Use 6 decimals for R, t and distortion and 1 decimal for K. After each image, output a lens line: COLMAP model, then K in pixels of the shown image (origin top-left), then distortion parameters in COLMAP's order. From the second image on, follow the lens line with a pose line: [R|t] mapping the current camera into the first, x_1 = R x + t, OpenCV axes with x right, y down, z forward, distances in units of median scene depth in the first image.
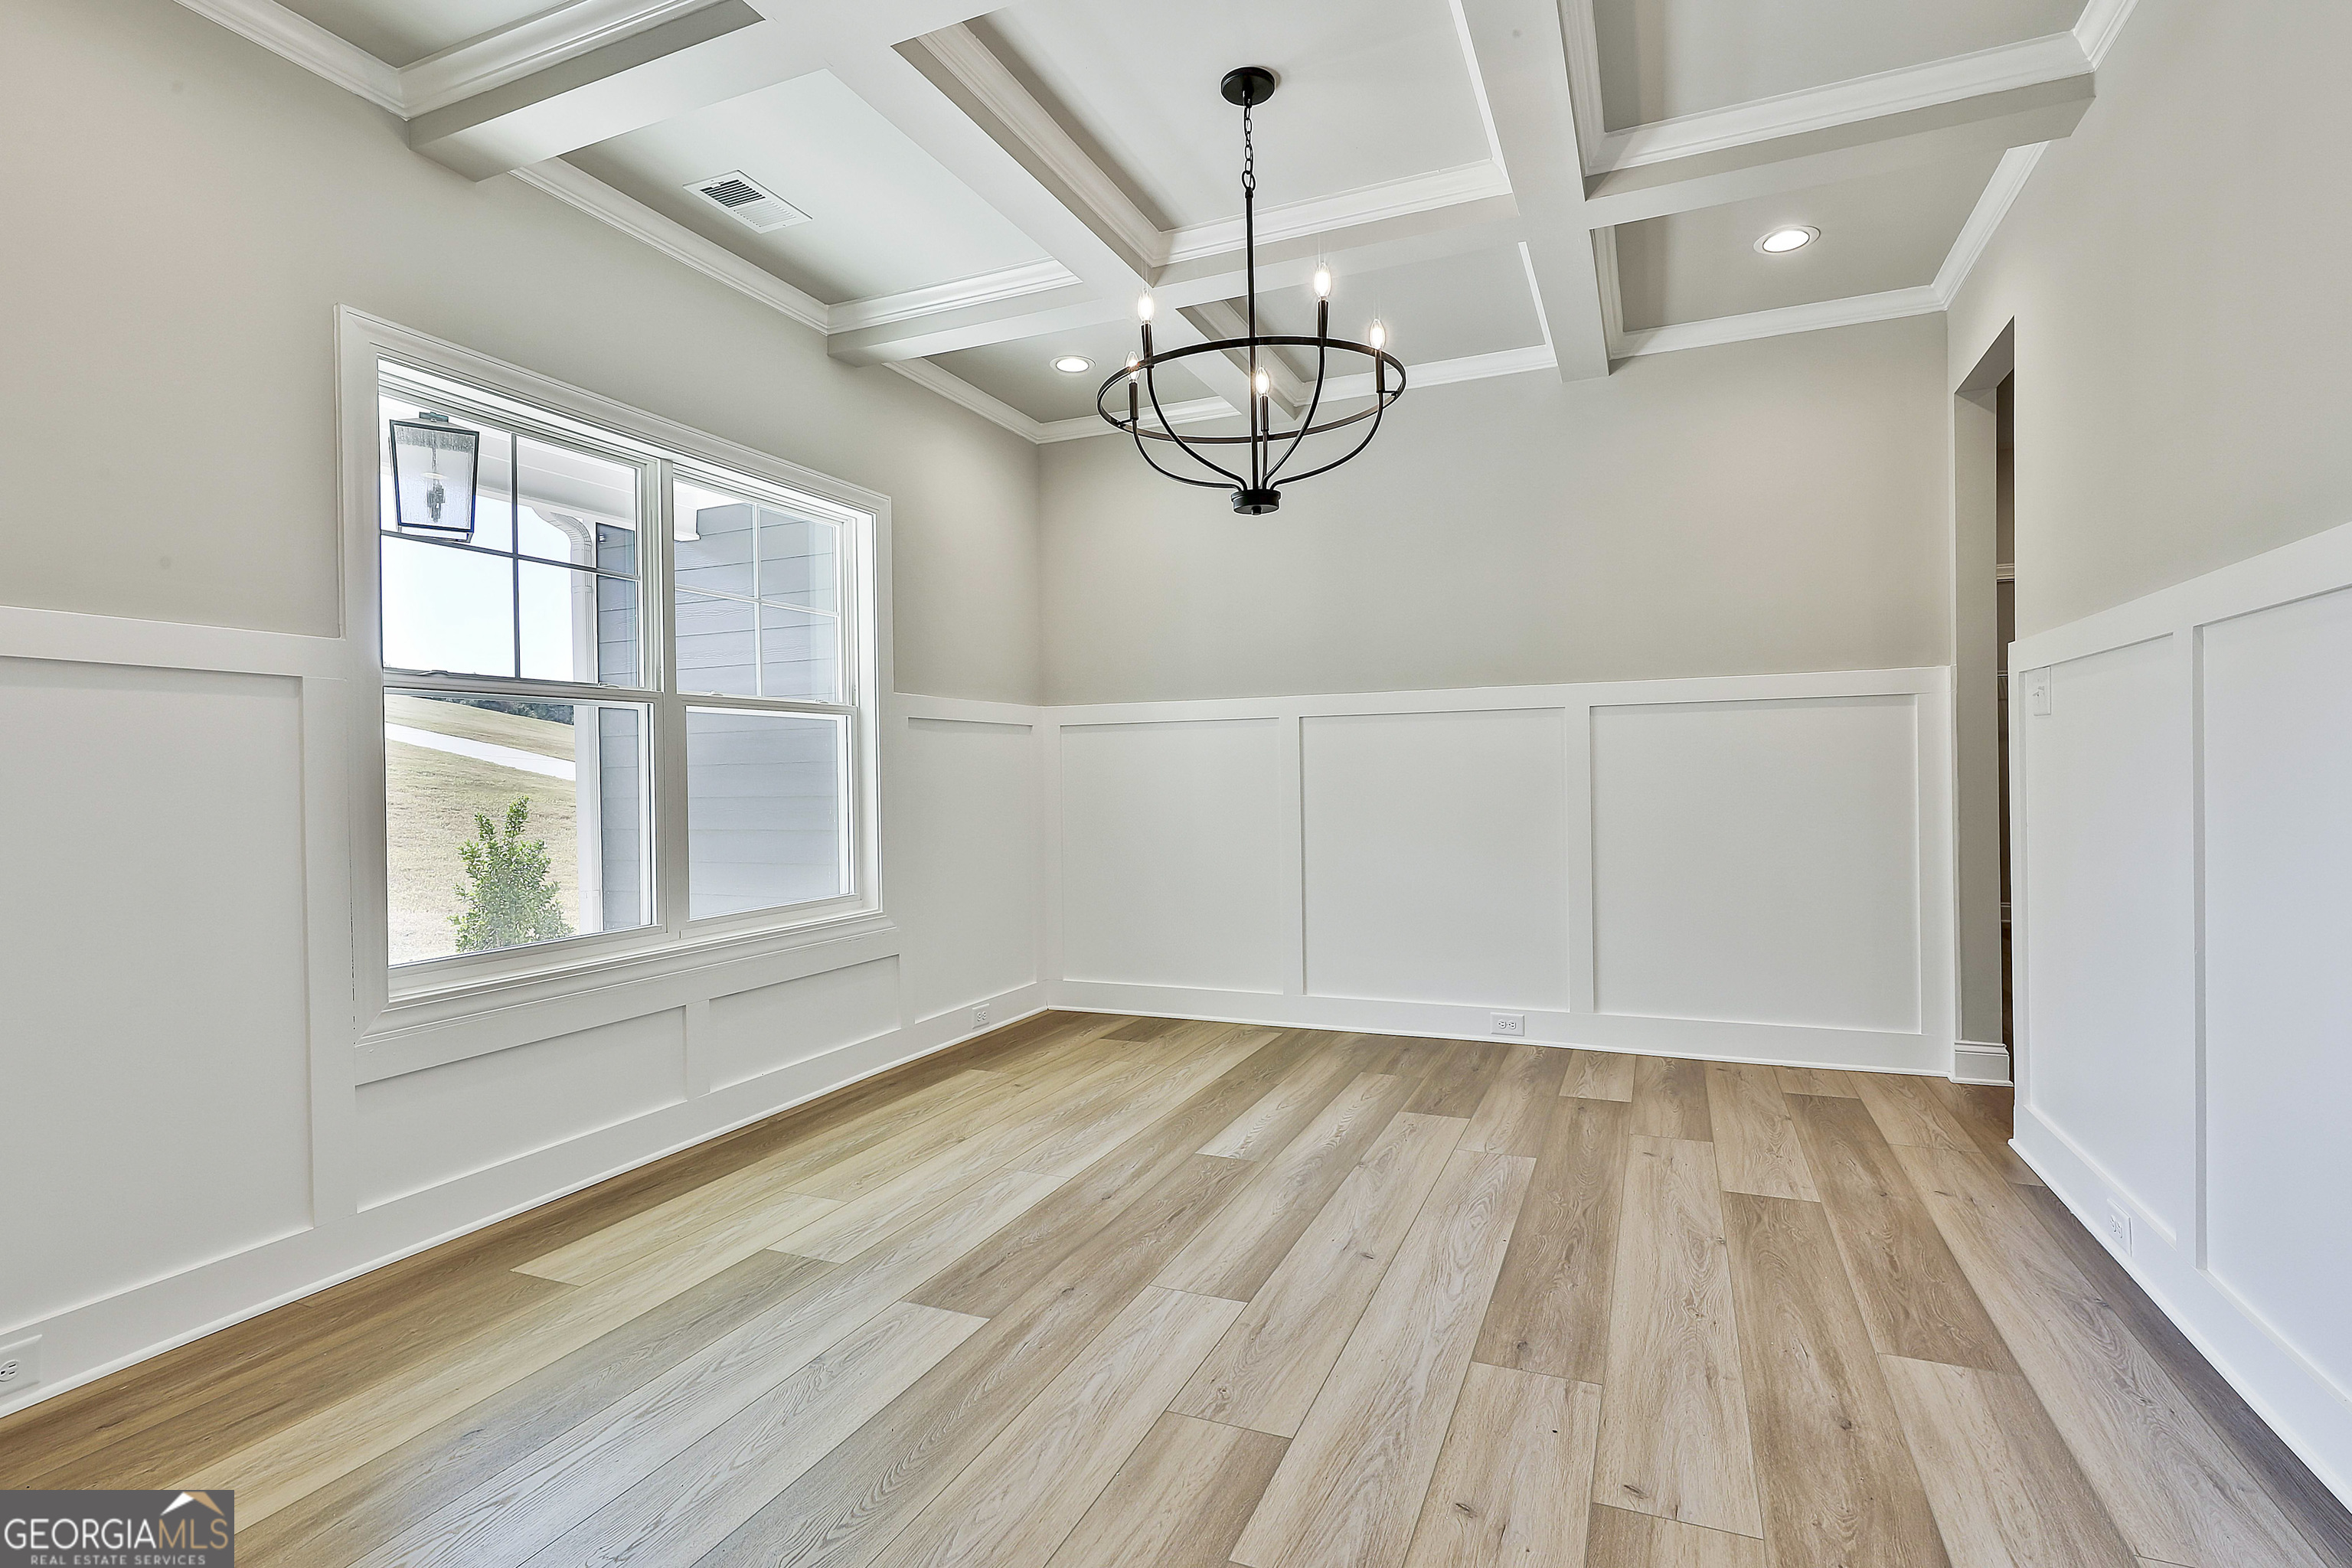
lens RADIAL K [[1139.3, 0, 1181.0], [0, 1139.3, 775.6], [0, 0, 1]] dist [-0.006920, 0.004889]
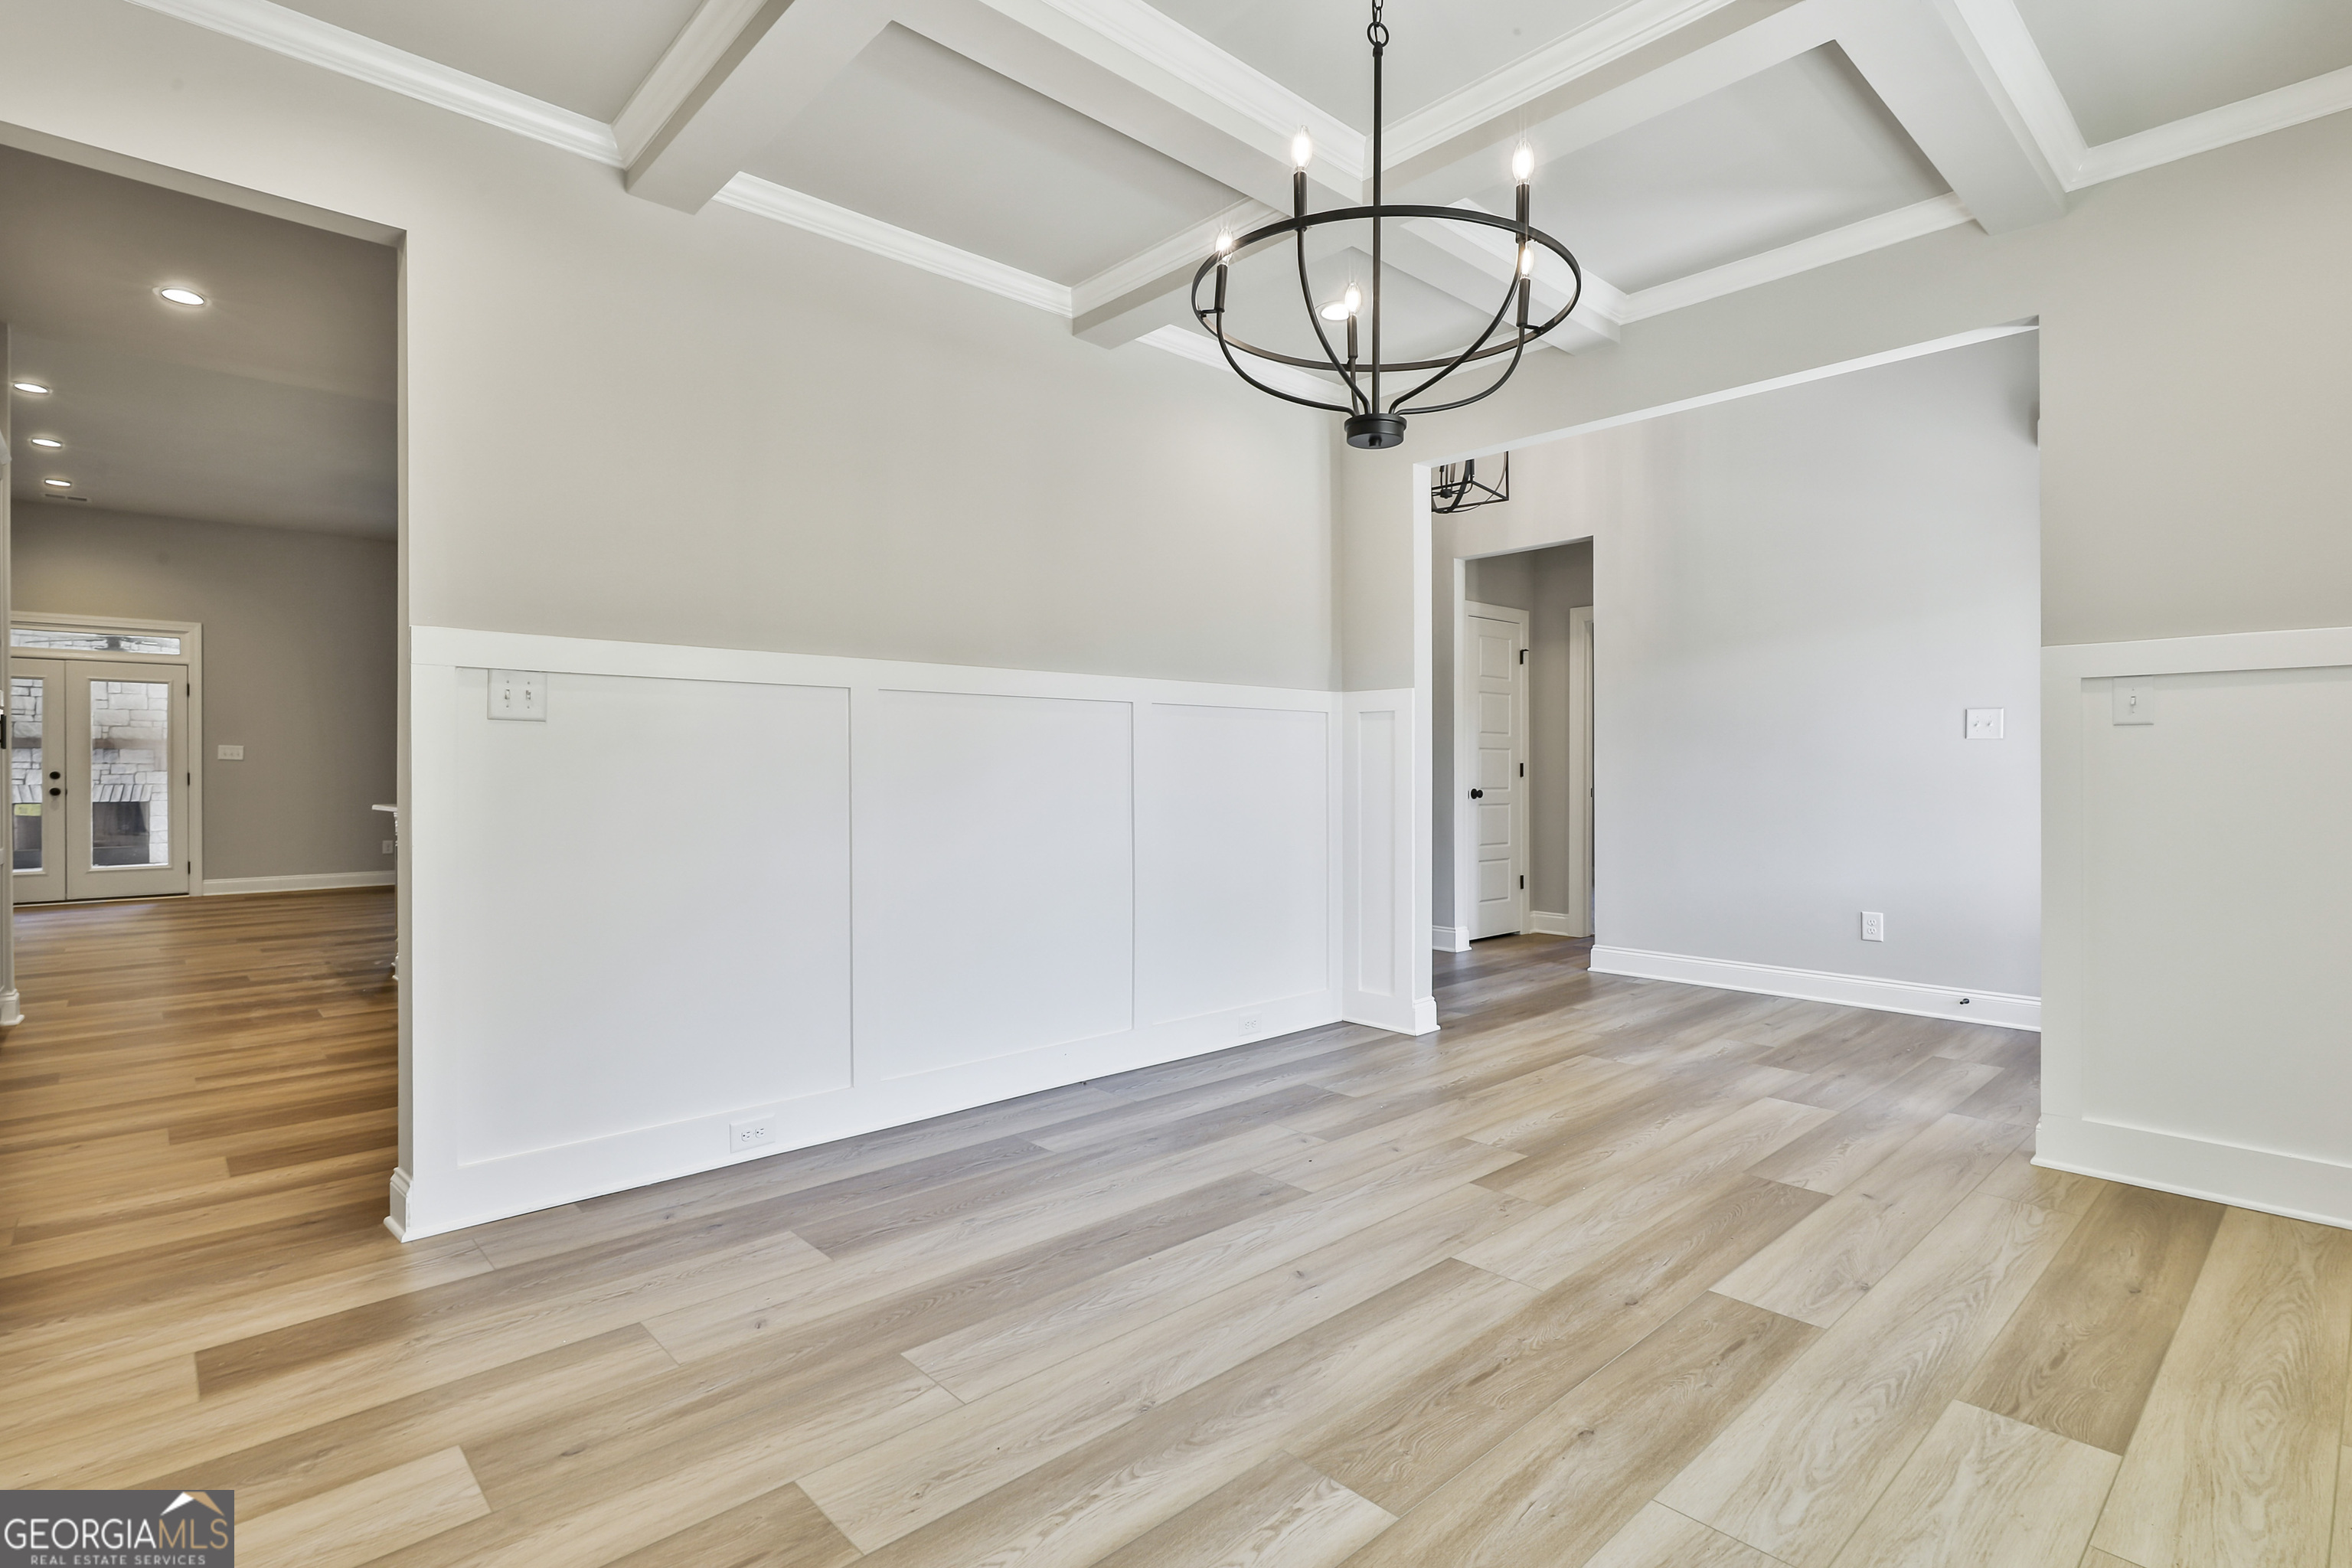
lens RADIAL K [[1139.3, 0, 1158.8], [0, 1139.3, 772.8], [0, 0, 1]] dist [-0.006920, 0.004889]
pose [[-0.906773, 0.016675, 0.421290, -0.116112], [0.016122, 0.999858, -0.004876, 0.000564], [-0.421312, 0.002370, -0.906913, 1.586300]]
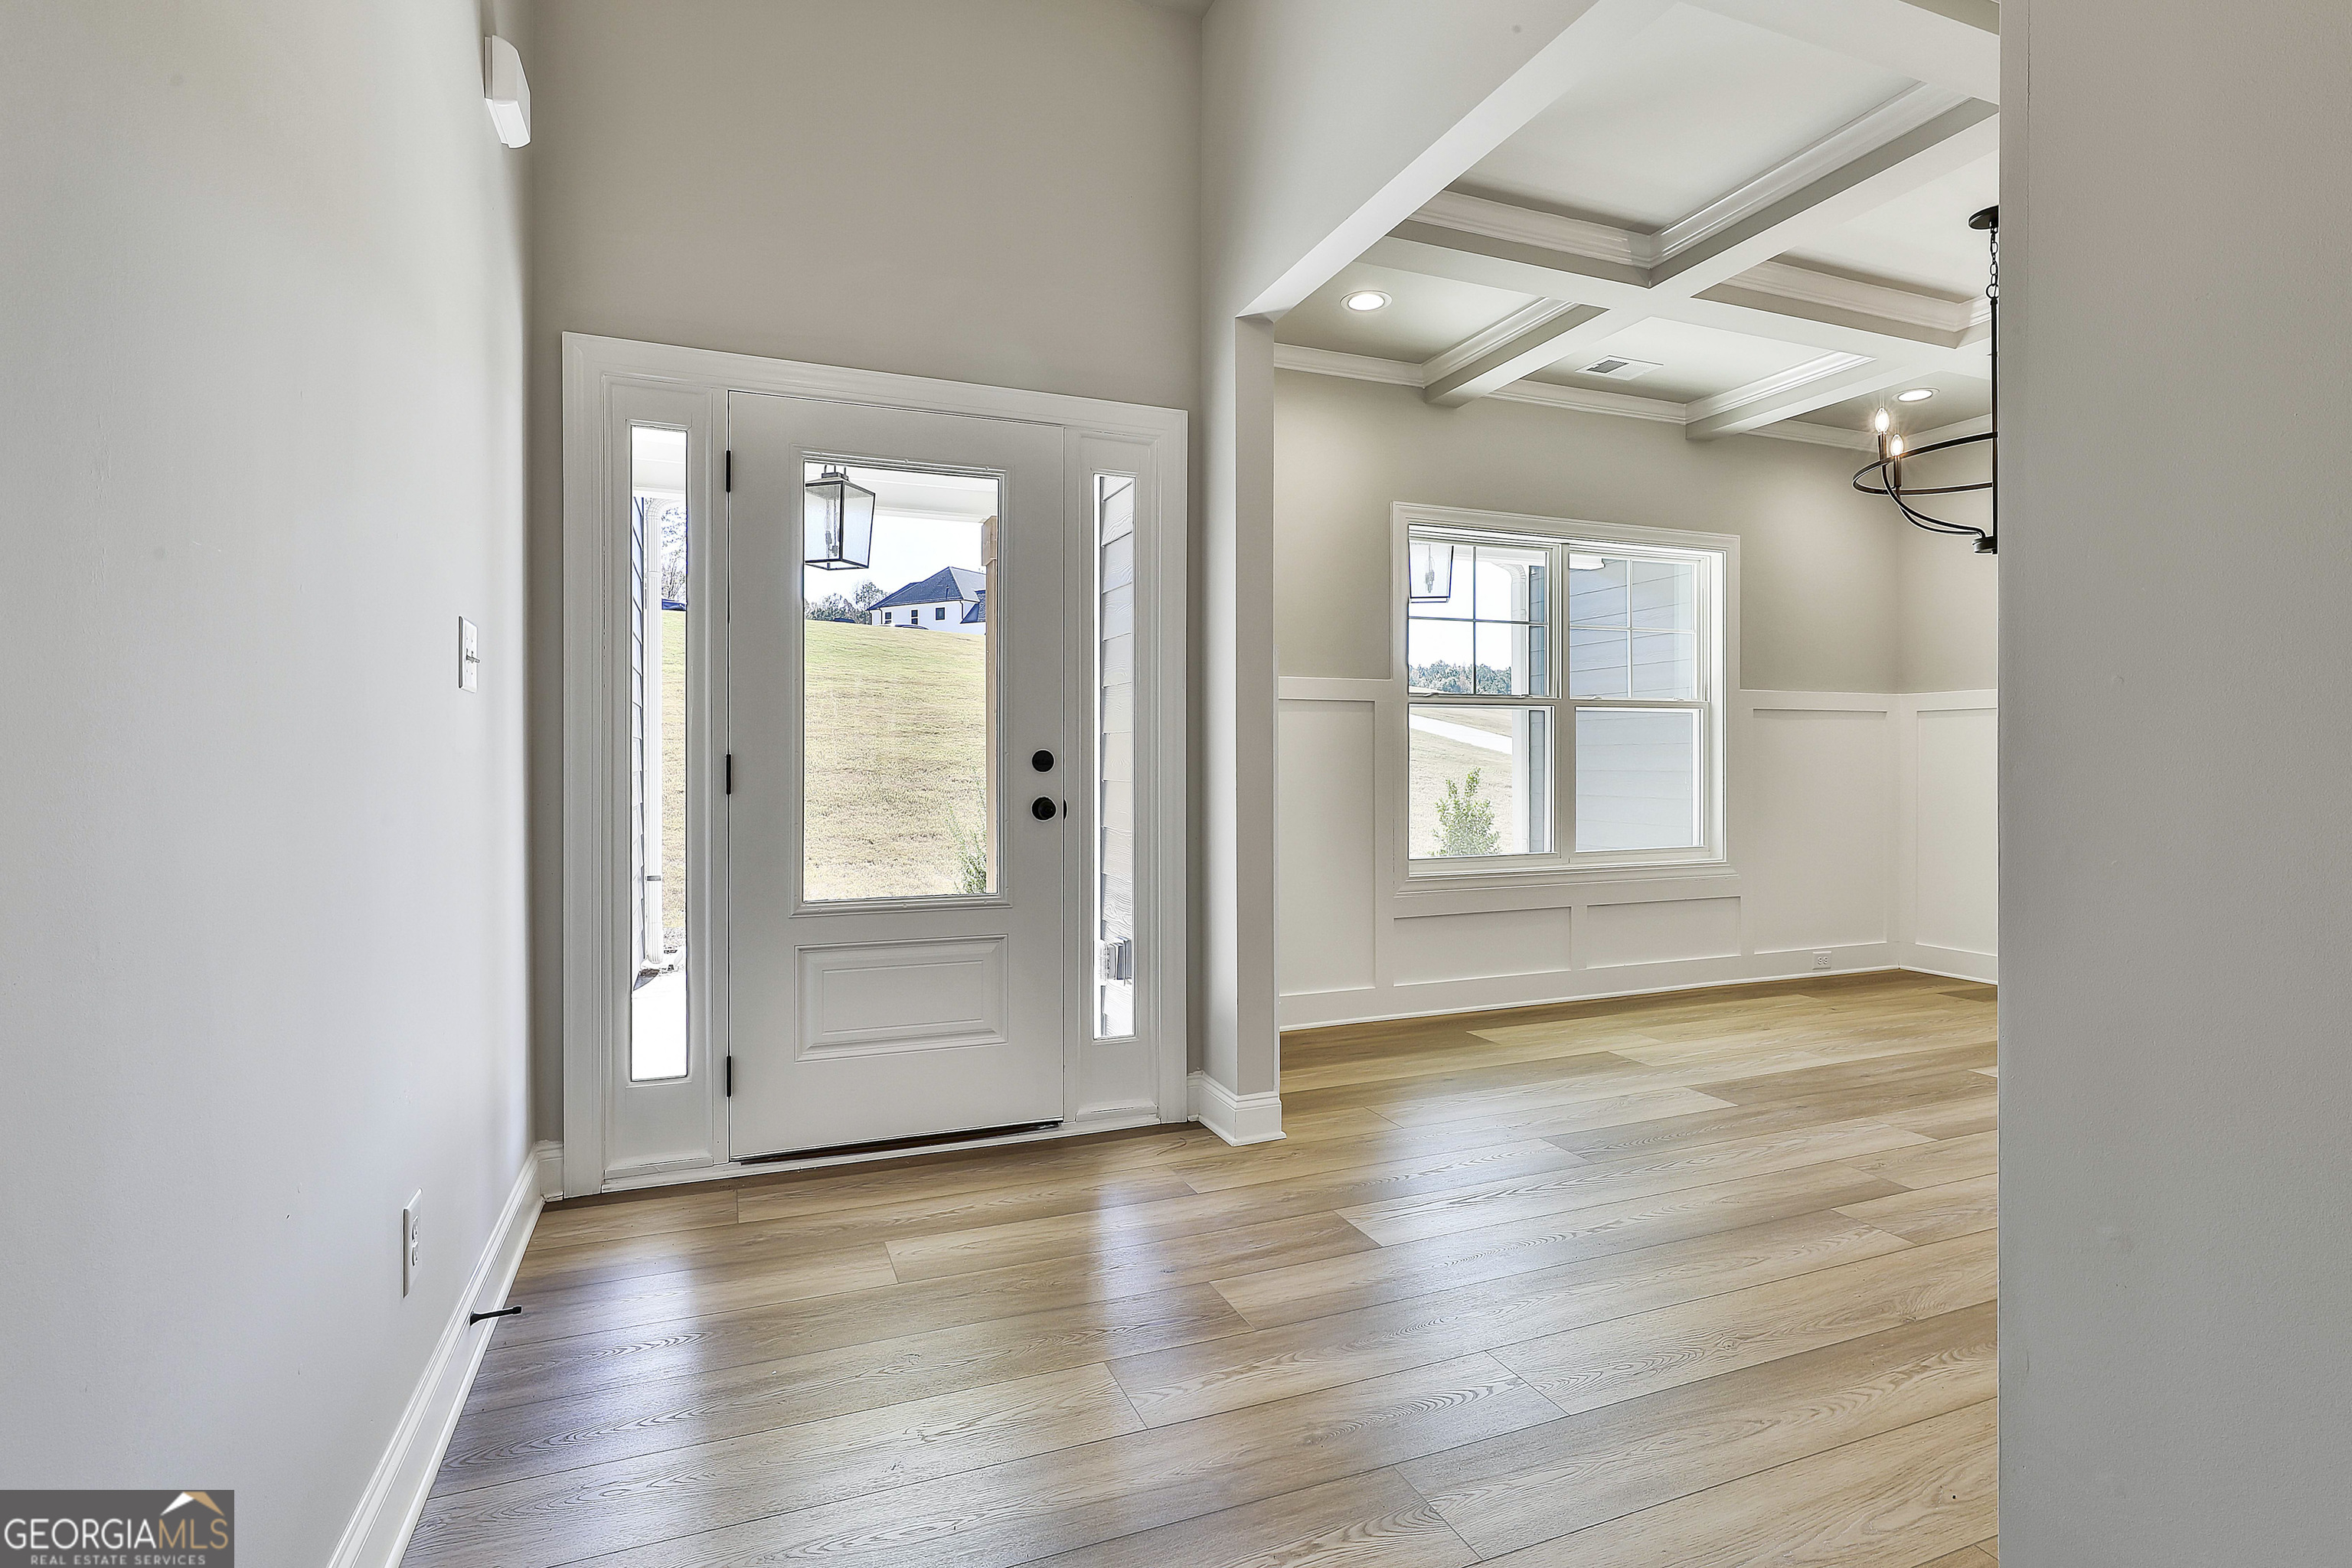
lens RADIAL K [[1139.3, 0, 1178.1], [0, 1139.3, 767.0], [0, 0, 1]] dist [-0.006920, 0.004889]
pose [[0.709803, 0.019417, -0.704133, 0.277231], [-0.009680, 0.999794, 0.017813, -0.005331], [0.704334, -0.005828, 0.709845, -0.476960]]
